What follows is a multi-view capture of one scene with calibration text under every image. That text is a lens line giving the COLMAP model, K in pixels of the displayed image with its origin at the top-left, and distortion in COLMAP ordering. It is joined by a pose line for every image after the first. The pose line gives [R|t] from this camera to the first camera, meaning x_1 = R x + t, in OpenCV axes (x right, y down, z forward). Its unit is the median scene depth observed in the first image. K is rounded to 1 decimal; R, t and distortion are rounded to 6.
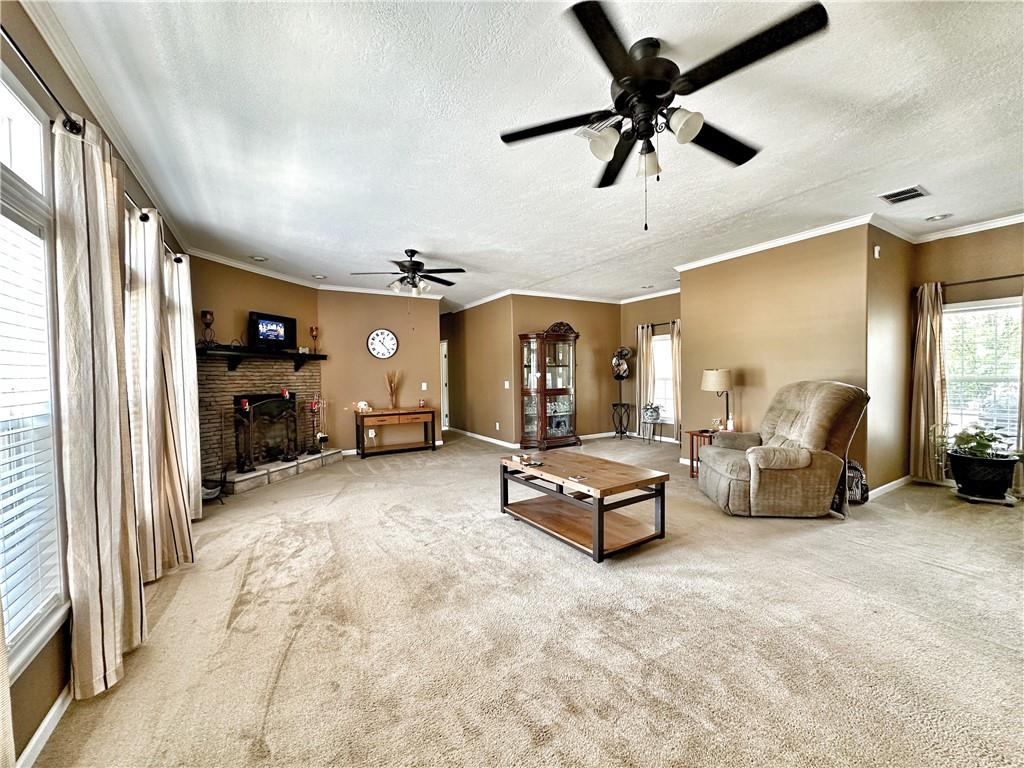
lens RADIAL K [[407.5, 0, 513.3], [0, 407.5, 378.7], [0, 0, 1]] dist [-0.001134, 0.000005]
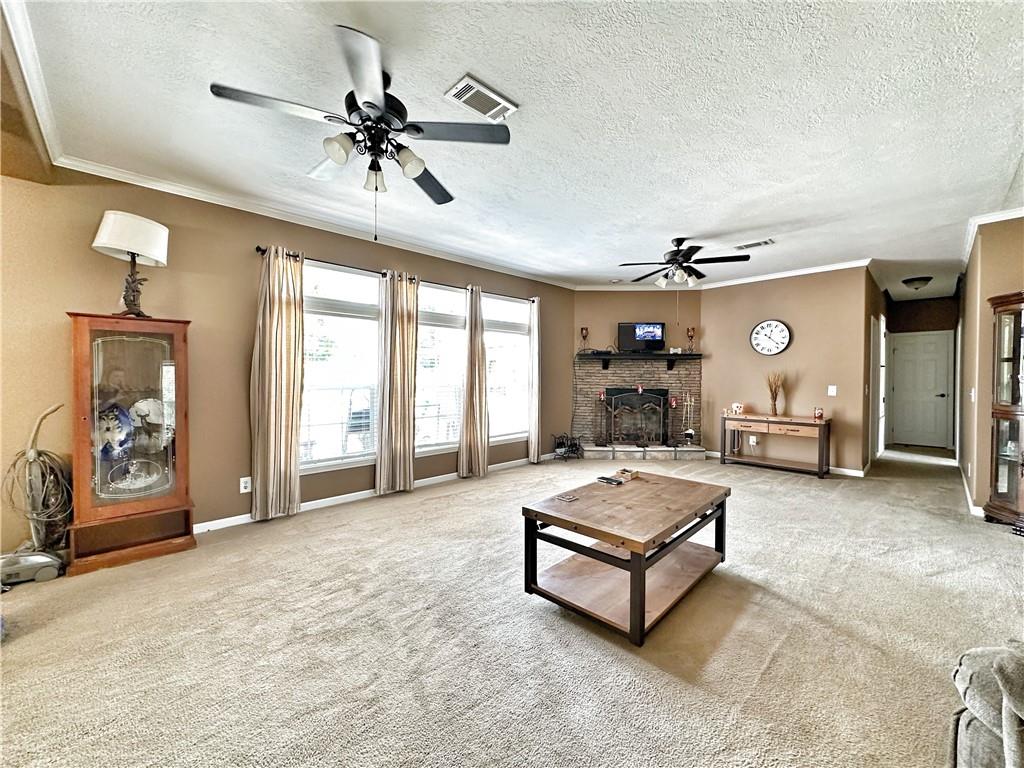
lens RADIAL K [[407.5, 0, 511.4], [0, 407.5, 384.9], [0, 0, 1]] dist [-0.001134, 0.000005]
pose [[0.220431, 0.035846, -0.974744, 0.471313], [-0.018102, 0.999303, 0.032656, -0.006394], [0.975235, 0.010447, 0.220926, 0.352342]]
